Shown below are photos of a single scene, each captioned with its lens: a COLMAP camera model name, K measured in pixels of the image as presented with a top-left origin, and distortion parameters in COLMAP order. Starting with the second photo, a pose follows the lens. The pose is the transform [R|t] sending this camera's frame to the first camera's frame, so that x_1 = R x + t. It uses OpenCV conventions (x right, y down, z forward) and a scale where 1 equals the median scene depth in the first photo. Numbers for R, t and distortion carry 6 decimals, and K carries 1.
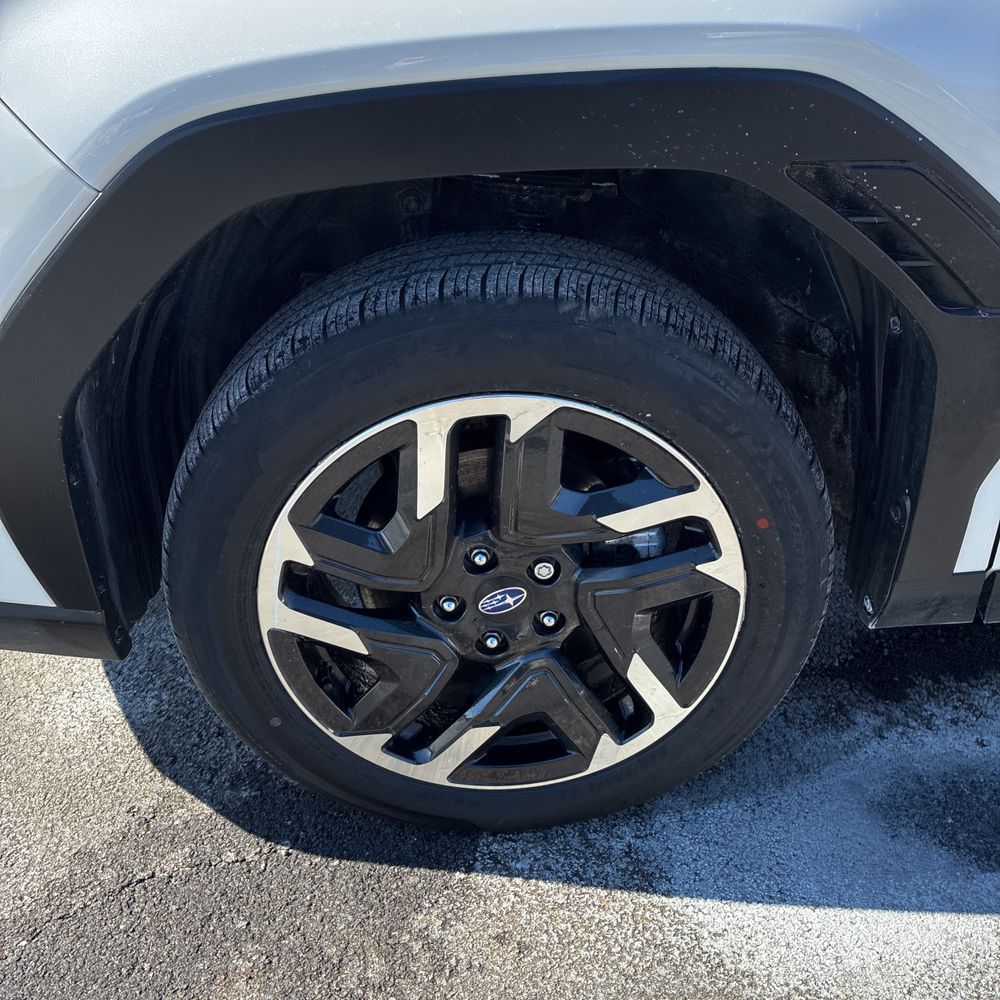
lens RADIAL K [[1017.7, 0, 518.0], [0, 1017.7, 493.1], [0, 0, 1]] dist [0.021193, 0.012742]
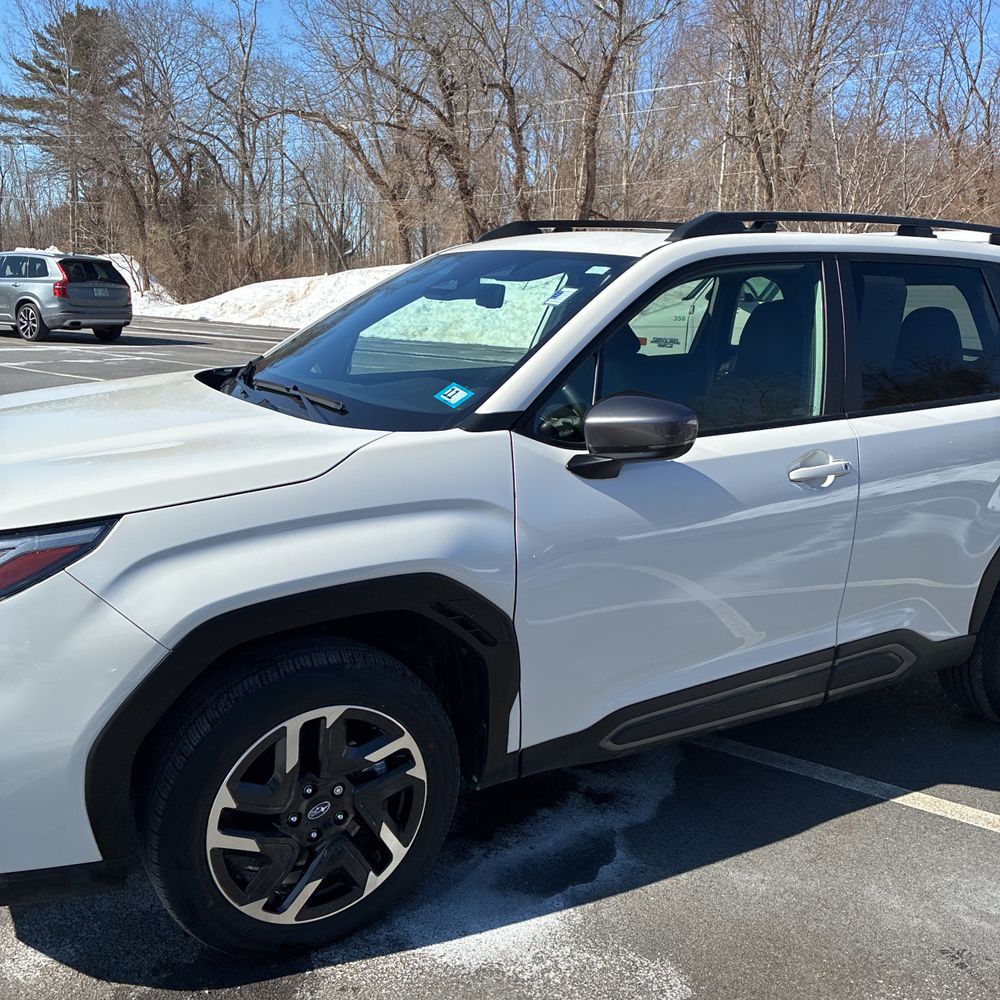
lens RADIAL K [[994.8, 0, 500.0], [0, 994.8, 500.0], [0, 0, 1]] dist [0.020767, 0.004891]
pose [[0.880291, -0.071608, 0.469000, -0.587832], [0.206182, 0.948055, -0.242242, 0.073943], [-0.427291, 0.309943, 0.849328, -1.055498]]
